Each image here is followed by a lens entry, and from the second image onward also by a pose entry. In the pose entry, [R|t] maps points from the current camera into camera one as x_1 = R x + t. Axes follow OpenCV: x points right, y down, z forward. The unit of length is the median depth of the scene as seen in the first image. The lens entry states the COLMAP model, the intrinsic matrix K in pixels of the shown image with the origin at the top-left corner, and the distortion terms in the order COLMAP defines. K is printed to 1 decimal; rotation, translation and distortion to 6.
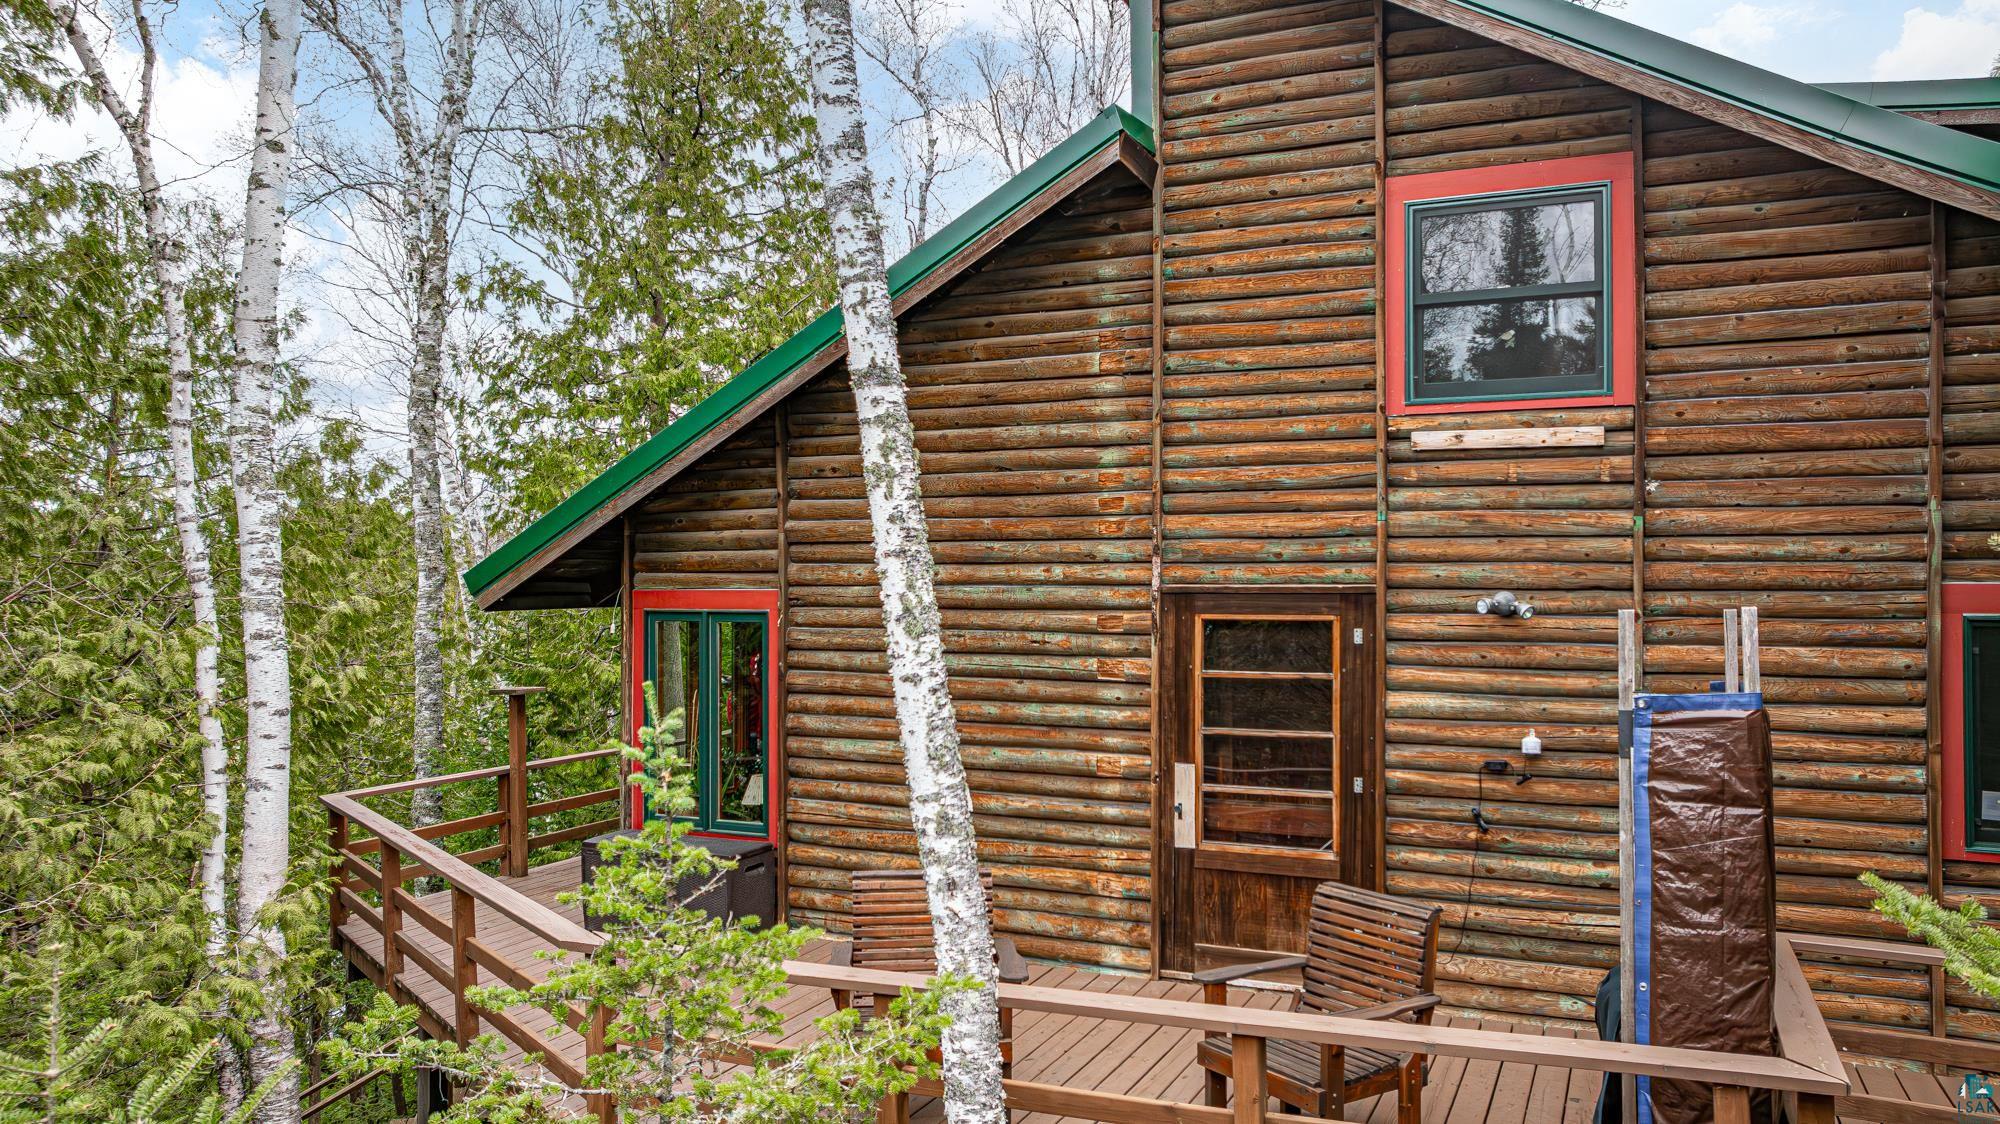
lens RADIAL K [[1430.7, 0, 1010.8], [0, 1430.7, 554.6], [0, 0, 1]] dist [-0.005190, -0.000718]
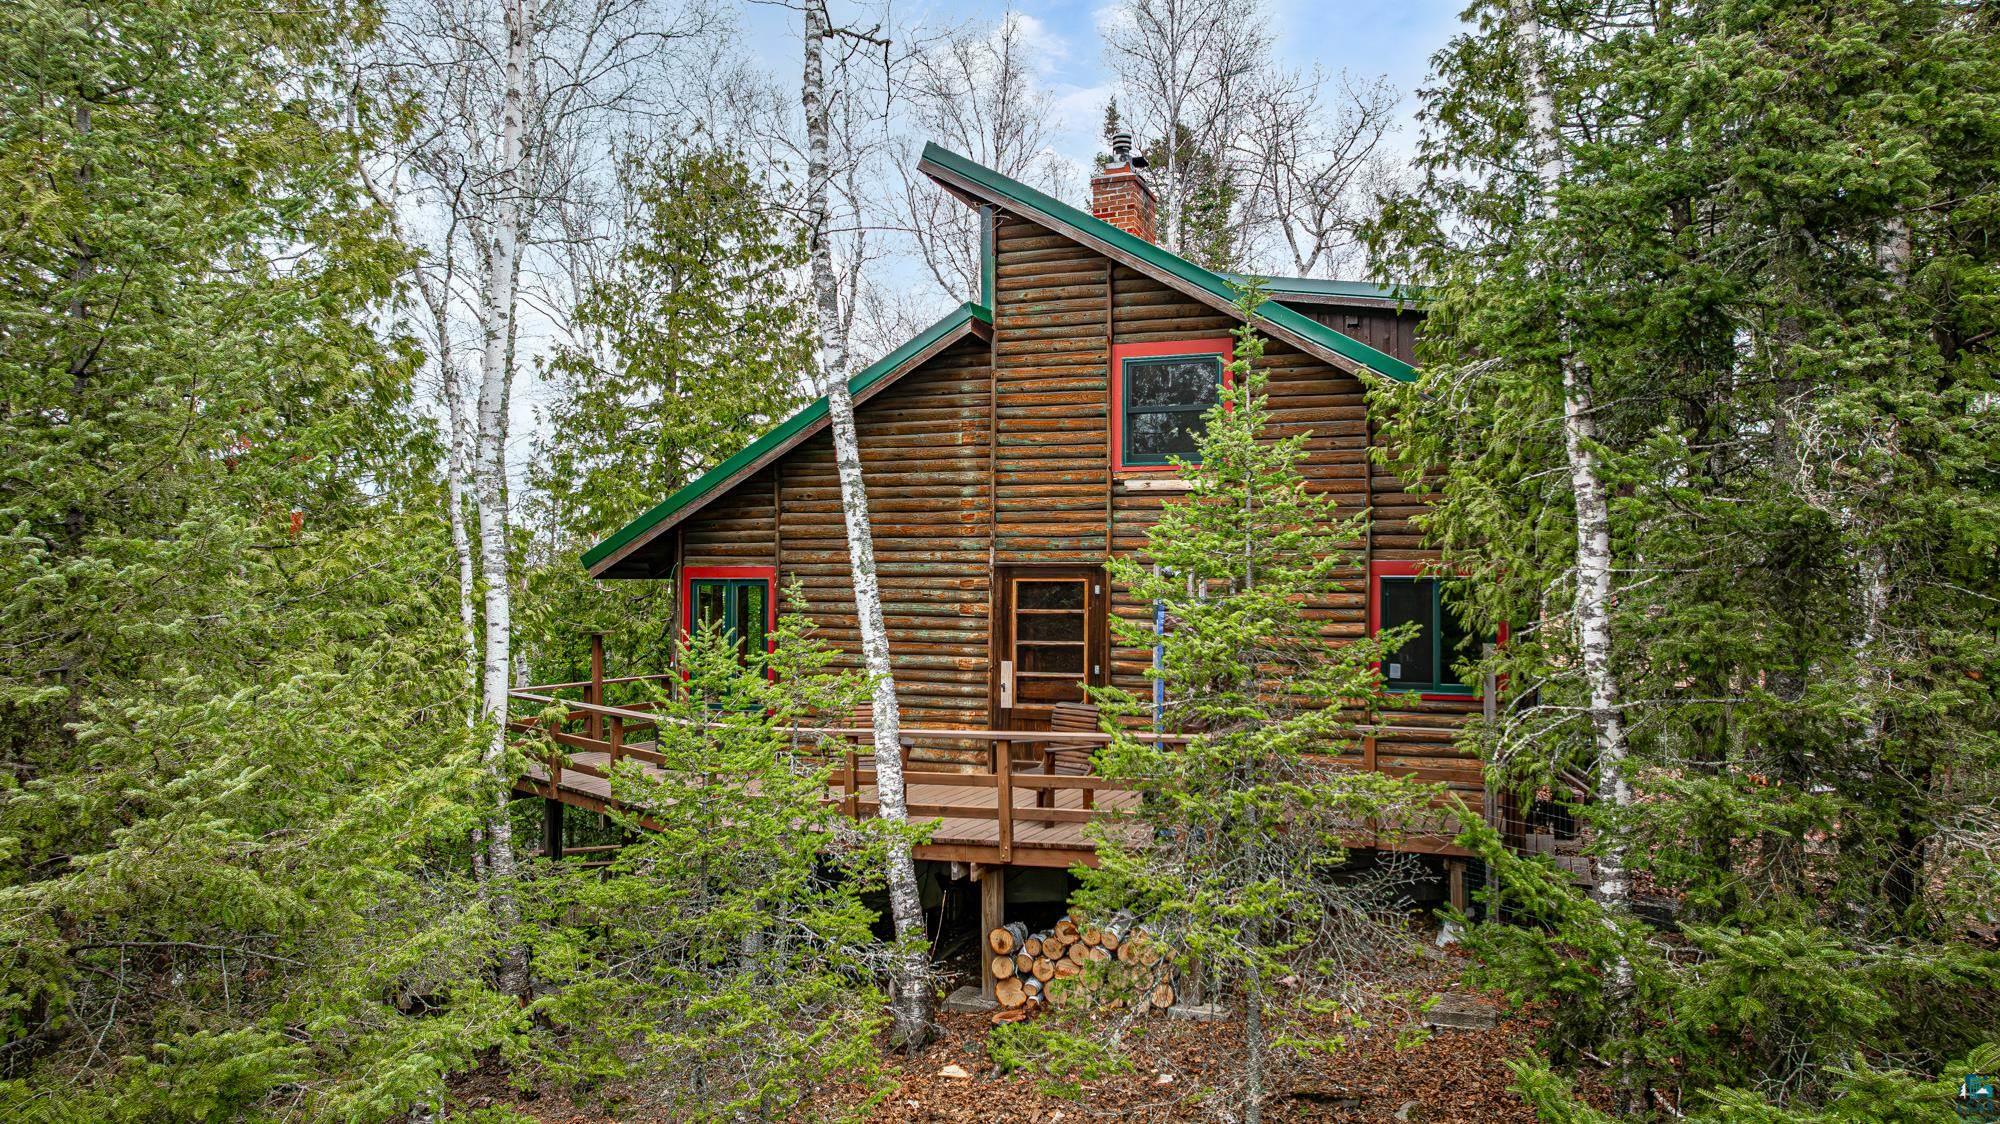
lens RADIAL K [[1430.7, 0, 1010.8], [0, 1430.7, 554.6], [0, 0, 1]] dist [-0.005190, -0.000718]
pose [[0.998370, 0.006309, 0.056724, 0.023337], [-0.006009, 0.999967, -0.005463, 0.021117], [-0.056757, 0.005114, 0.998375, -0.809775]]
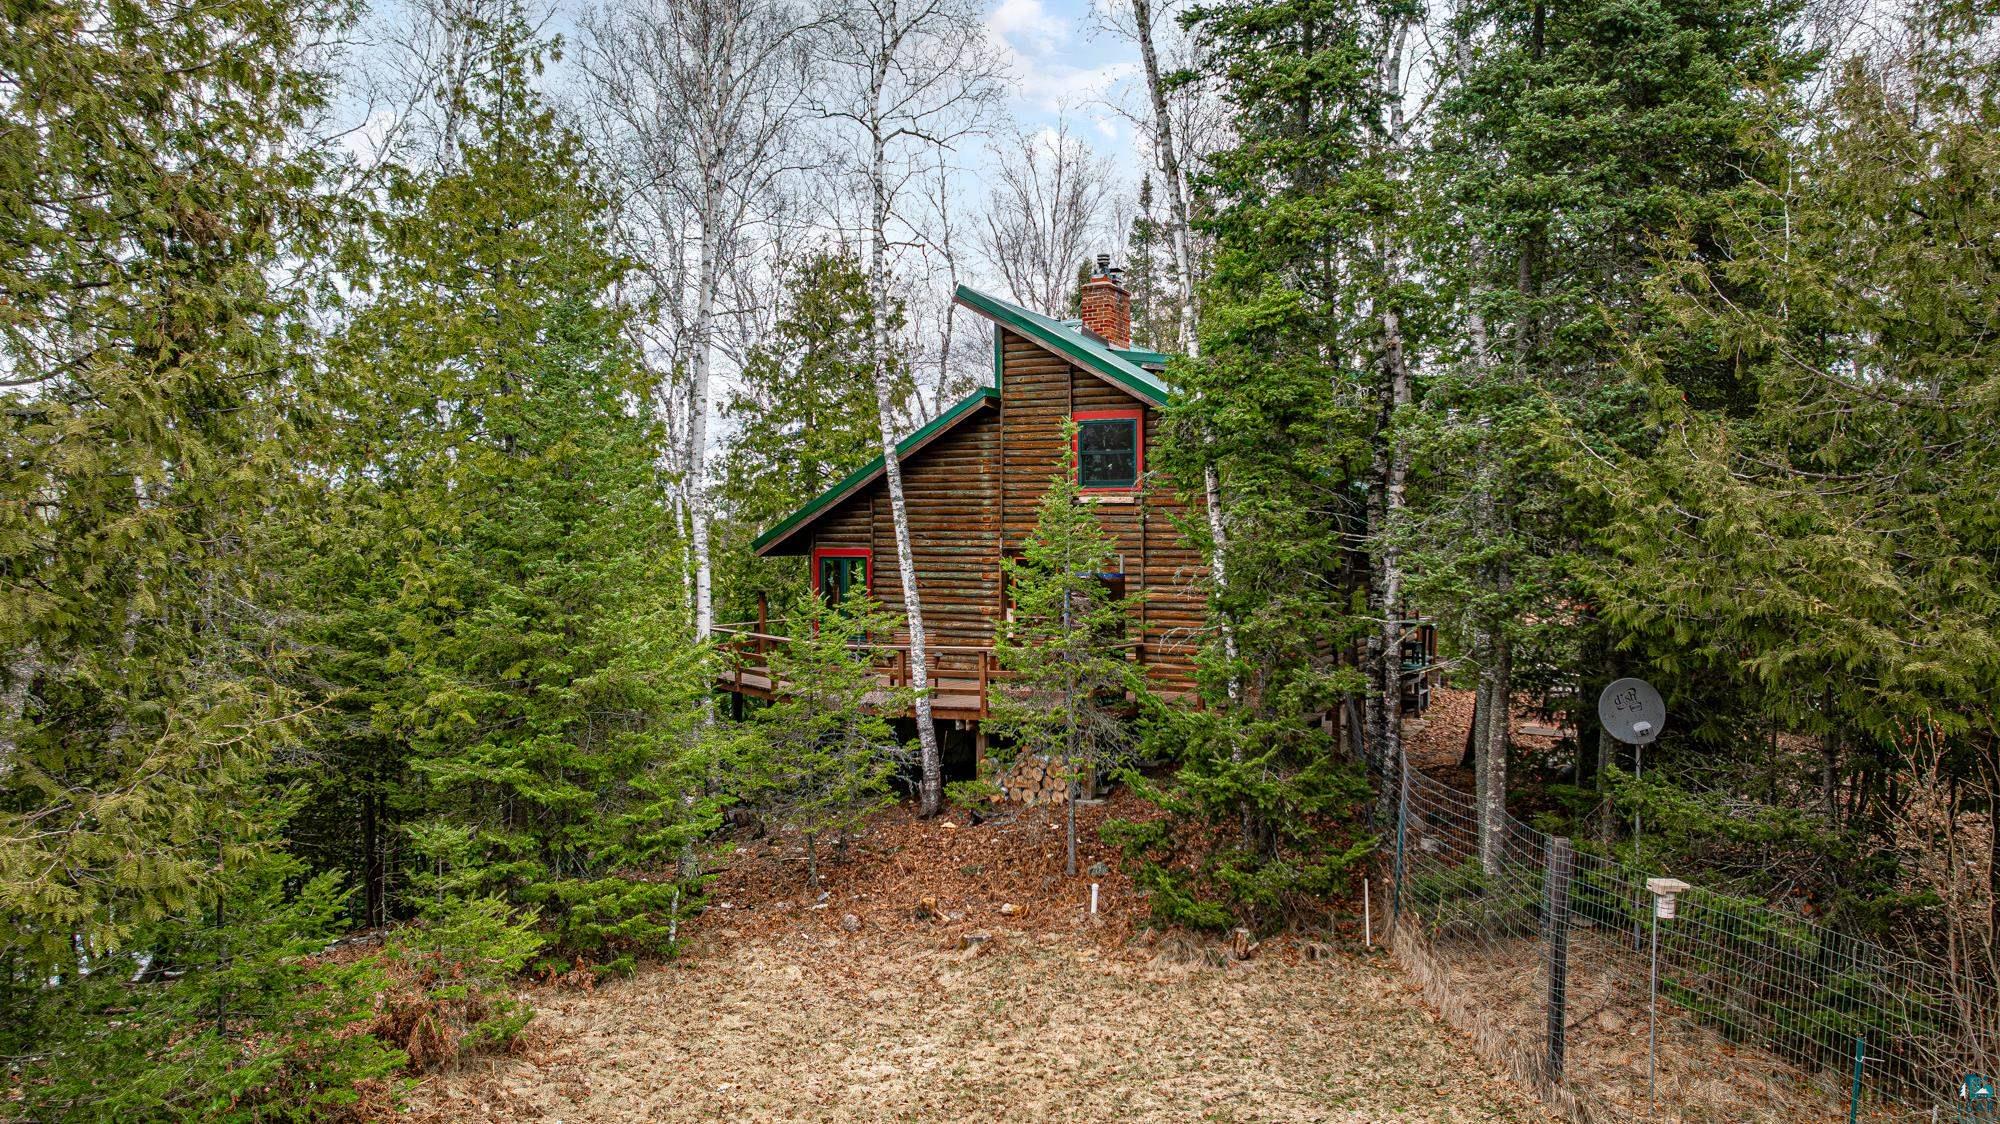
lens RADIAL K [[1454.4, 0, 1000.0], [0, 1454.4, 562.0], [0, 0, 1]] dist [-0.037626, 0.041785]
pose [[0.998141, 0.001959, -0.060910, 0.280422], [0.000151, 0.999401, 0.034616, -0.050943], [0.060941, -0.034561, 0.997543, -1.944970]]
